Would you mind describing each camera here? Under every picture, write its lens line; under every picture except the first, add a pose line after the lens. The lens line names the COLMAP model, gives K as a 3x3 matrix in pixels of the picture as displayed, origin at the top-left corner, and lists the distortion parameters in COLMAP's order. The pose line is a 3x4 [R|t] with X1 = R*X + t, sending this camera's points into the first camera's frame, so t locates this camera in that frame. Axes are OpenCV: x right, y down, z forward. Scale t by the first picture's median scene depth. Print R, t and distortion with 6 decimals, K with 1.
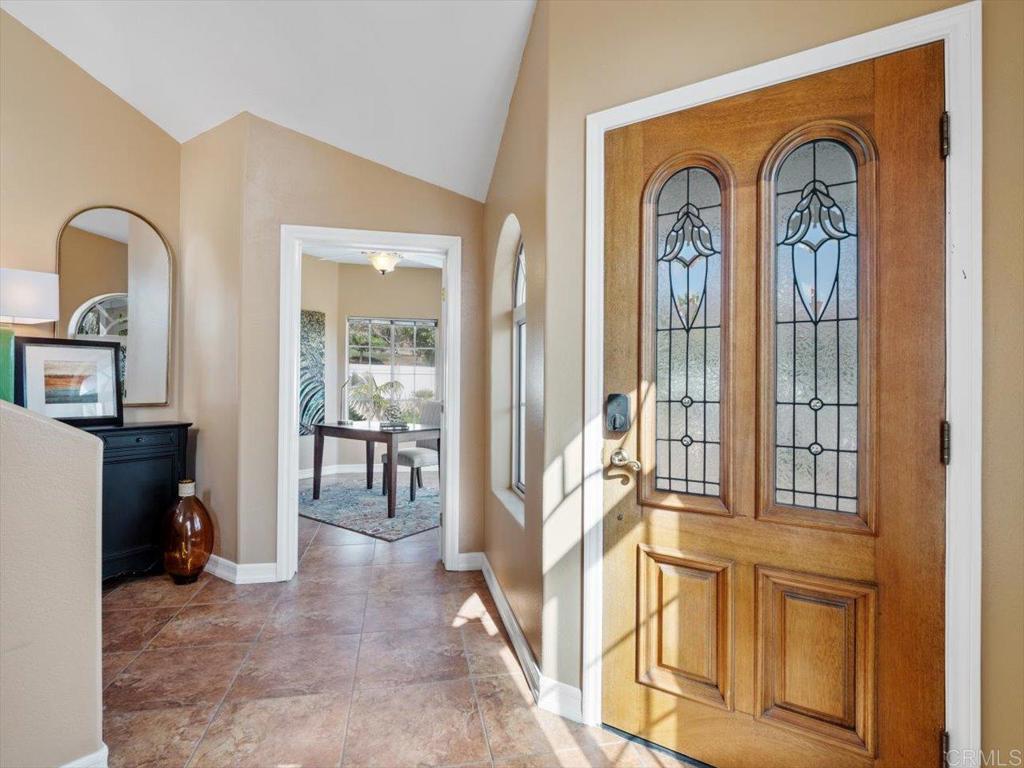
lens RADIAL K [[501.3, 0, 508.0], [0, 501.3, 382.2], [0, 0, 1]] dist [-0.009376, -0.001619]
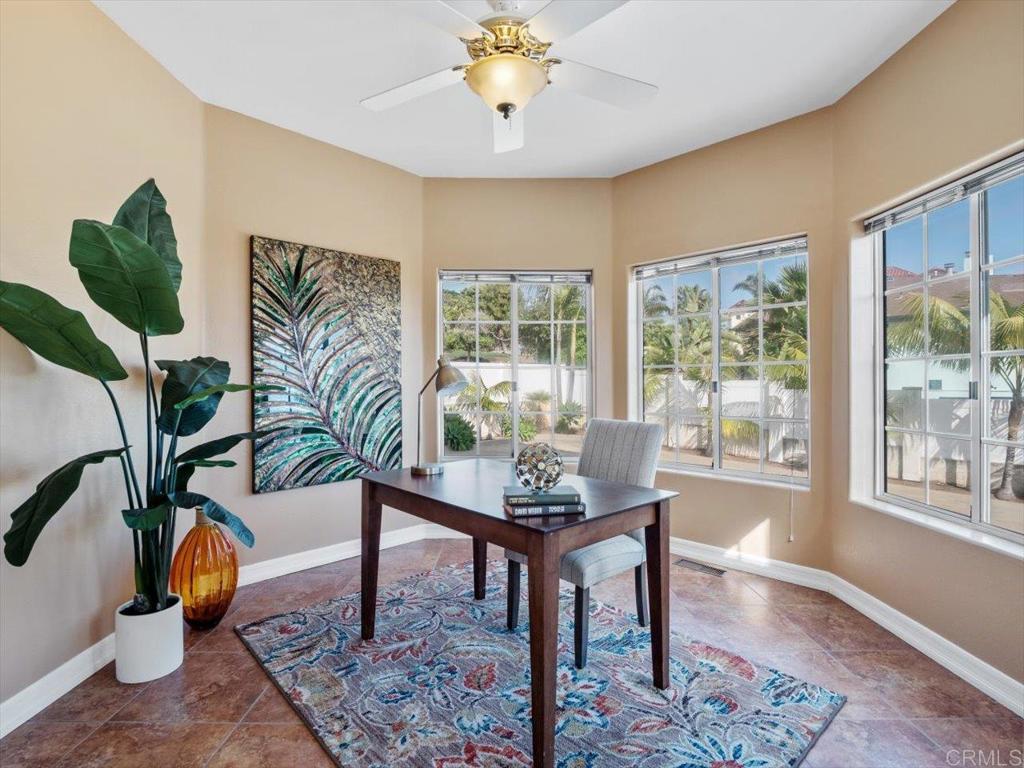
lens RADIAL K [[501.3, 0, 508.0], [0, 501.3, 382.2], [0, 0, 1]] dist [-0.009376, -0.001619]
pose [[0.978177, -0.012674, -0.207387, -0.168435], [0.012576, 0.999919, -0.001792, 0.002220], [0.207393, -0.000855, 0.978257, 0.612734]]
